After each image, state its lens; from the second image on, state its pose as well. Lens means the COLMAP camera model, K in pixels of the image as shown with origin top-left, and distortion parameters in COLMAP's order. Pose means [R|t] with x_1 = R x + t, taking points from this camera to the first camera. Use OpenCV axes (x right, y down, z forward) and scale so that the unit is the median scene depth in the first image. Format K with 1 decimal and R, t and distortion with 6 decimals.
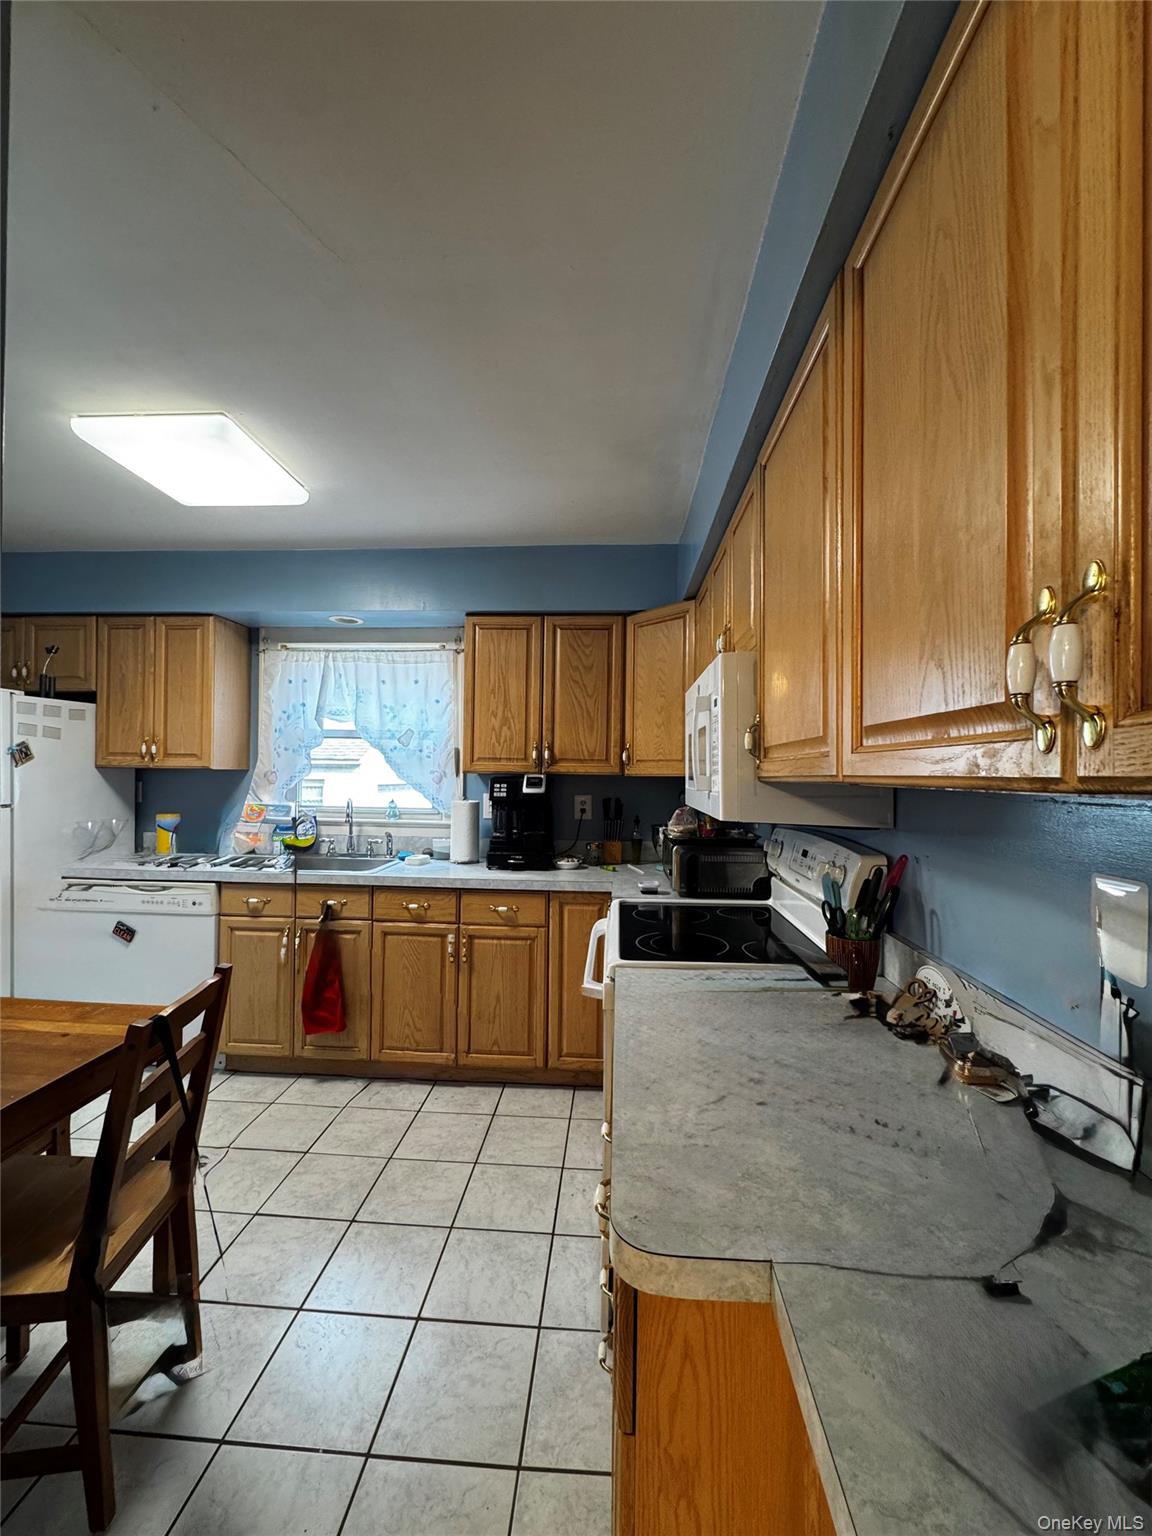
lens RADIAL K [[611.4, 0, 577.7], [0, 611.4, 768.8], [0, 0, 1]] dist [-0.003601, -0.000719]
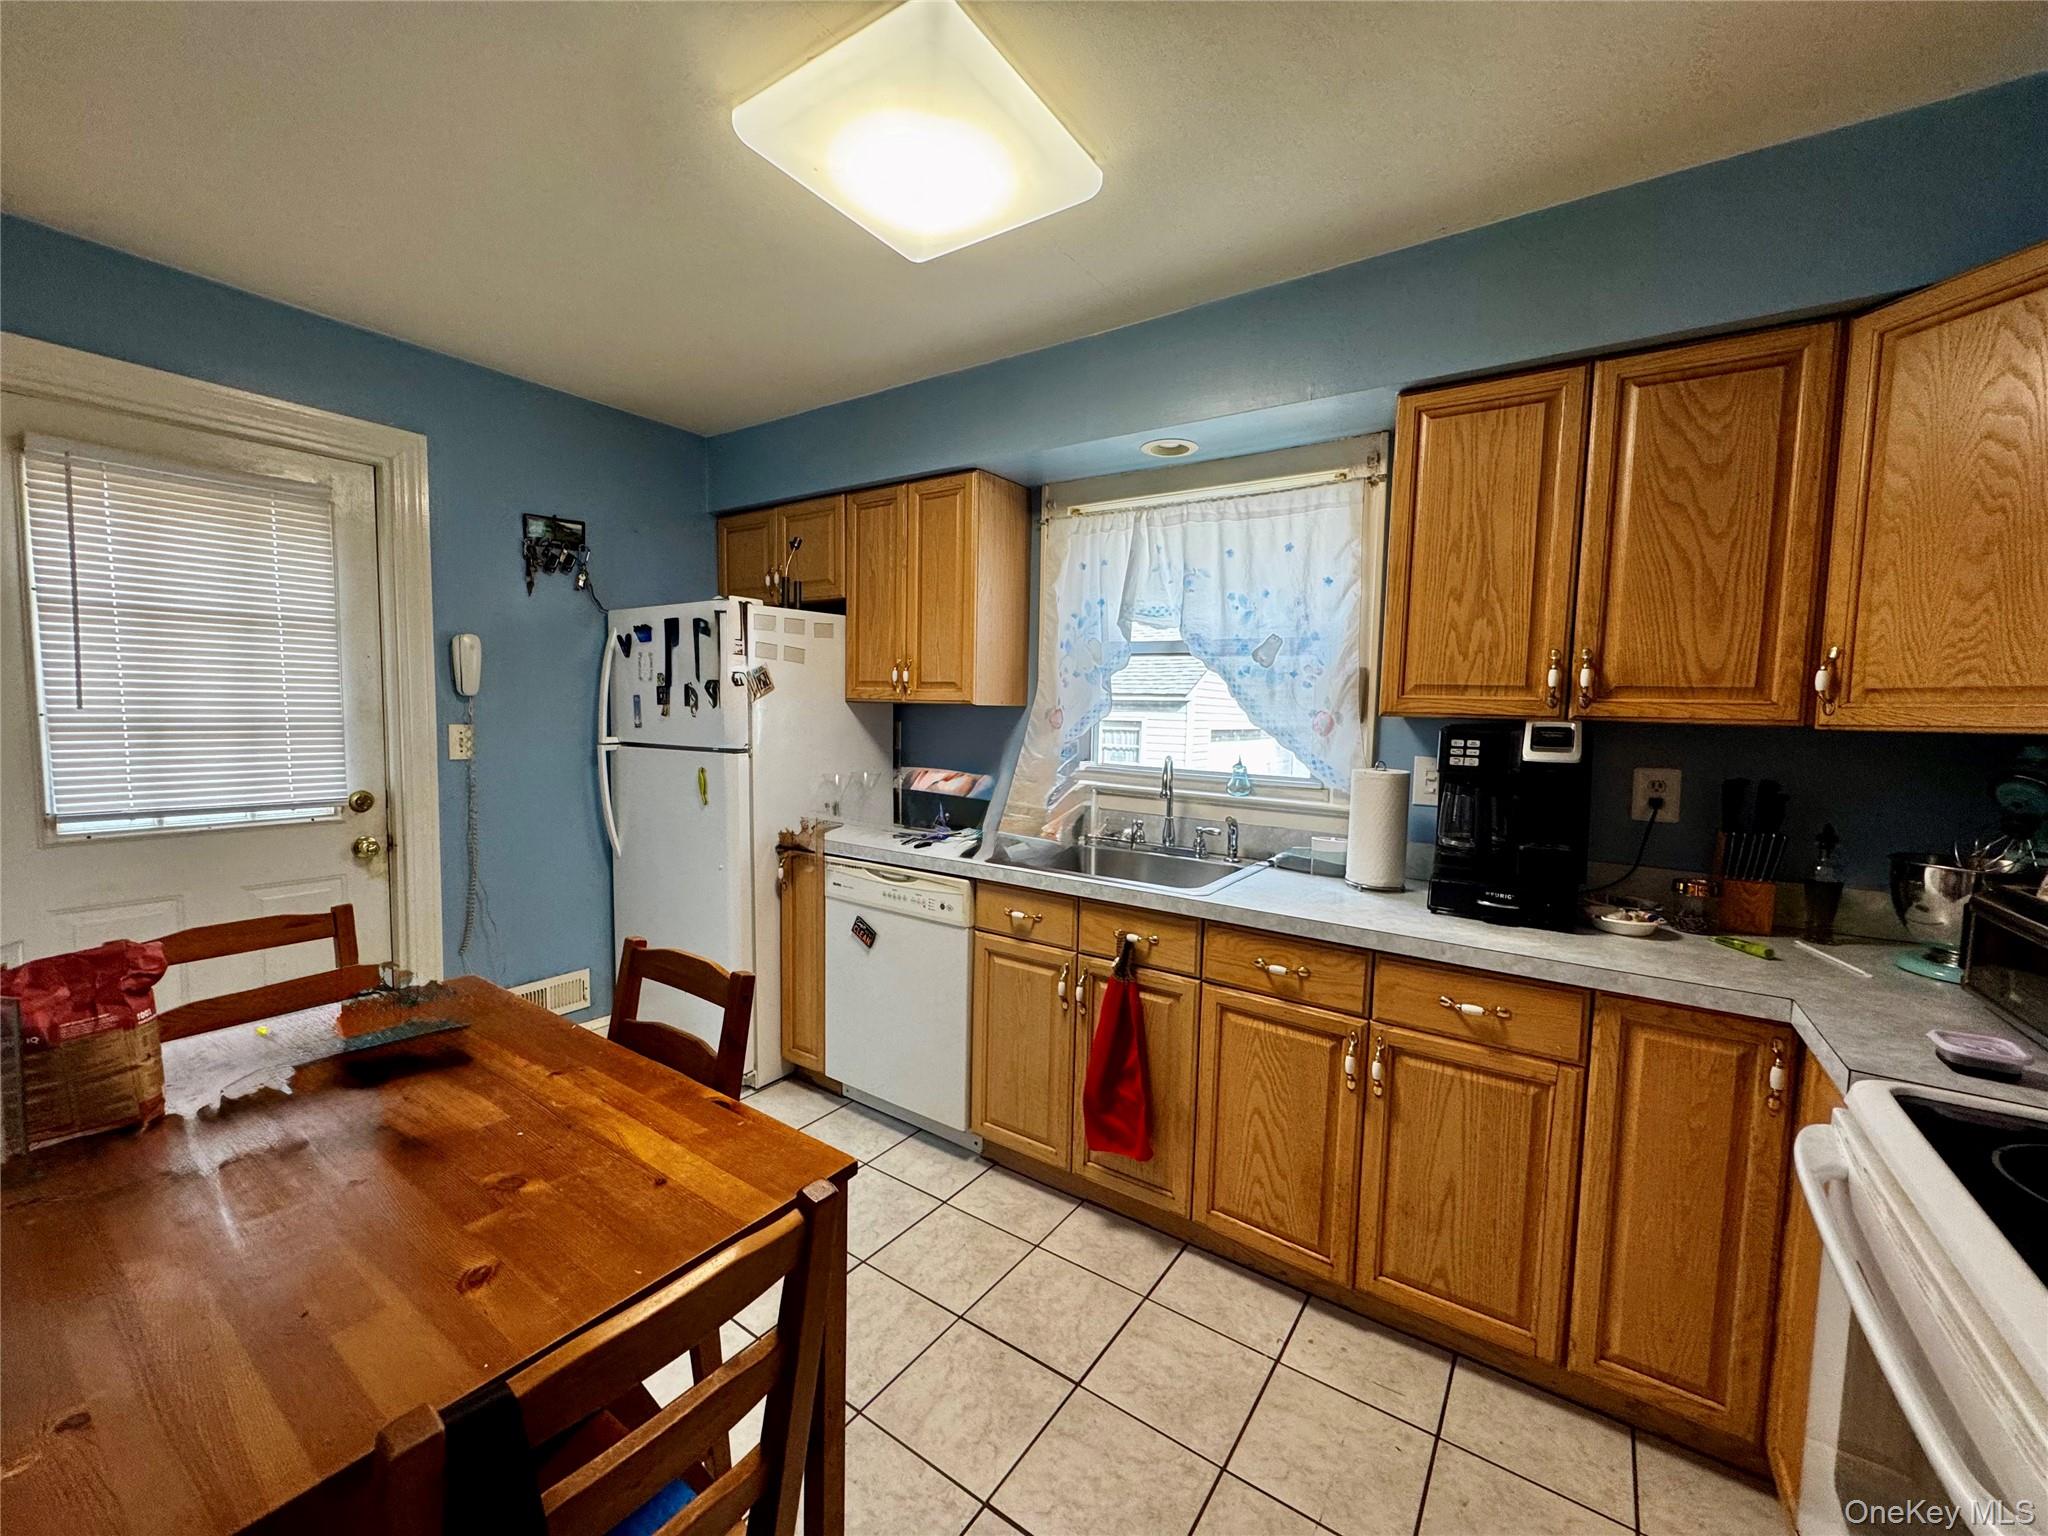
lens RADIAL K [[815.2, 0, 1025.0], [0, 815.2, 765.3], [0, 0, 1]] dist [-0.003601, -0.000719]
pose [[0.857756, 0.044591, -0.512120, -0.095418], [-0.008519, 0.997327, 0.072570, 0.001296], [0.513987, -0.057885, 0.855843, 0.273322]]
